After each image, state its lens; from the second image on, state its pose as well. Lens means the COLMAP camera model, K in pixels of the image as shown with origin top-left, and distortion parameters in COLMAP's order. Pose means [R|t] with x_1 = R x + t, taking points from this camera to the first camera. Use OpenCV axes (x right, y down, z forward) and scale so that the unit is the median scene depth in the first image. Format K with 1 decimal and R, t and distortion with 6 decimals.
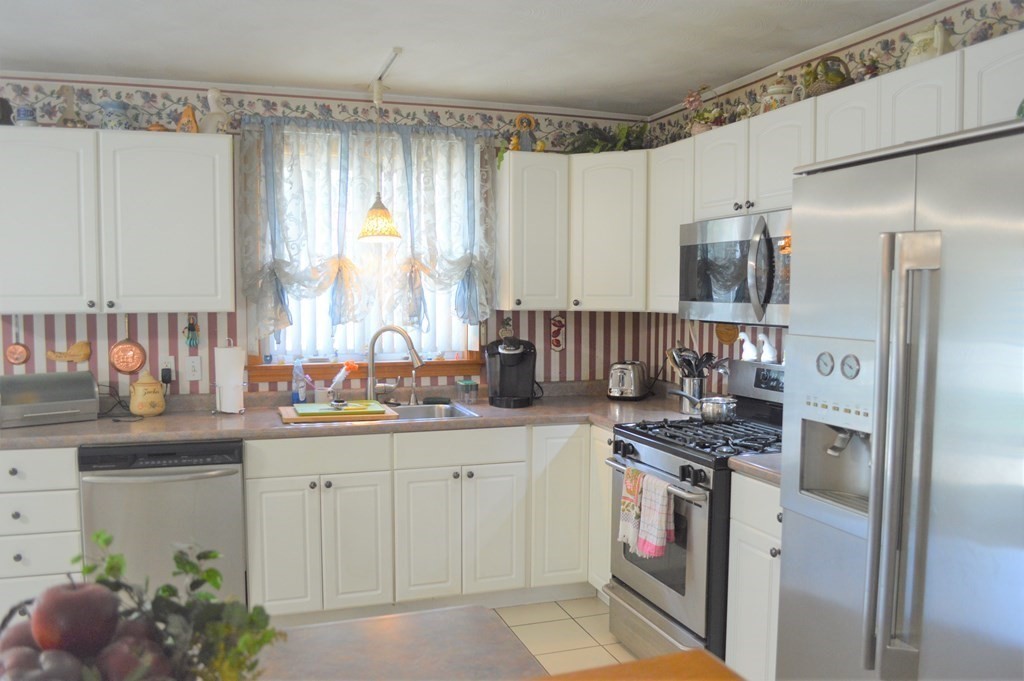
lens RADIAL K [[823.3, 0, 516.7], [0, 823.3, 350.4], [0, 0, 1]] dist [-0.084053, 0.013956]
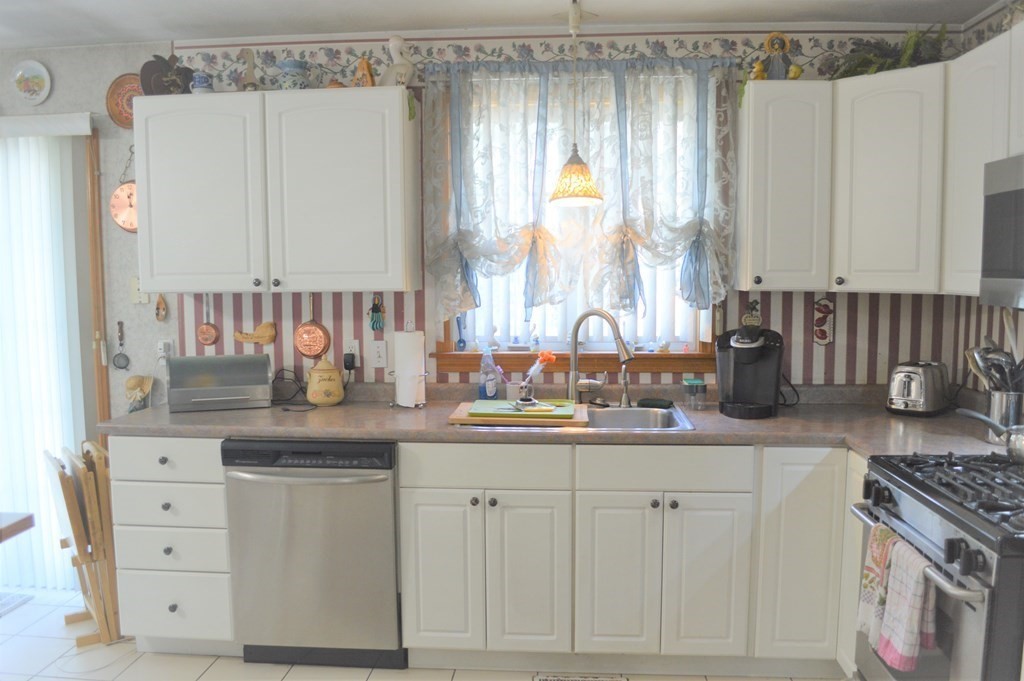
lens RADIAL K [[823.3, 0, 516.7], [0, 823.3, 350.4], [0, 0, 1]] dist [-0.084053, 0.013956]
pose [[0.918153, 0.030346, -0.395062, 0.101453], [-0.020916, 0.999385, 0.028154, -0.010799], [0.395673, -0.017586, 0.918223, 0.229451]]
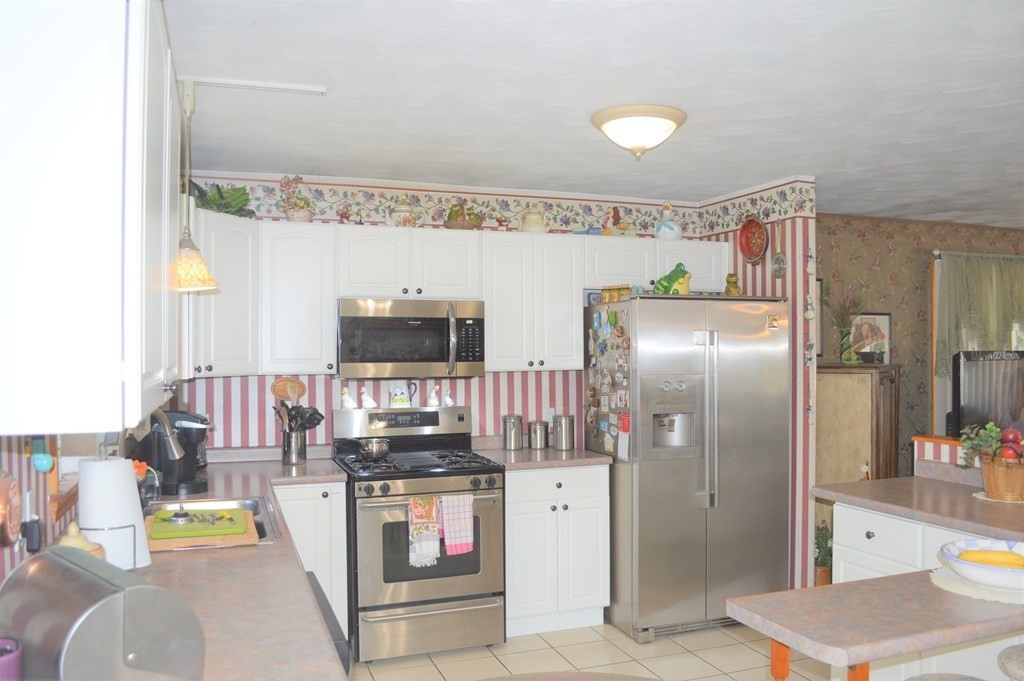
lens RADIAL K [[823.3, 0, 516.7], [0, 823.3, 350.4], [0, 0, 1]] dist [-0.084053, 0.013956]
pose [[-0.018711, -0.004382, 0.999815, -0.906095], [0.073500, 0.997279, 0.005746, -0.061318], [-0.997120, 0.073594, -0.018338, 0.711655]]
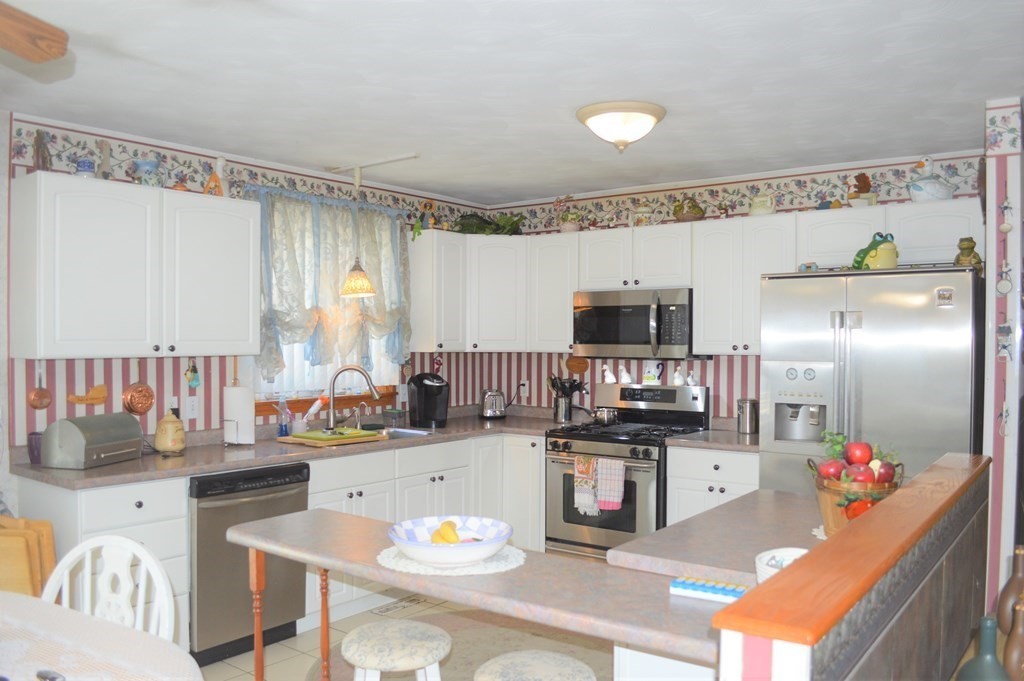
lens RADIAL K [[835.3, 0, 512.0], [0, 835.3, 340.5], [0, 0, 1]] dist [-0.062810, 0.006395]
pose [[0.834952, -0.002017, 0.550320, -0.655887], [0.037850, 0.997836, -0.053769, 0.008889], [-0.549020, 0.065724, 0.833221, -0.166242]]
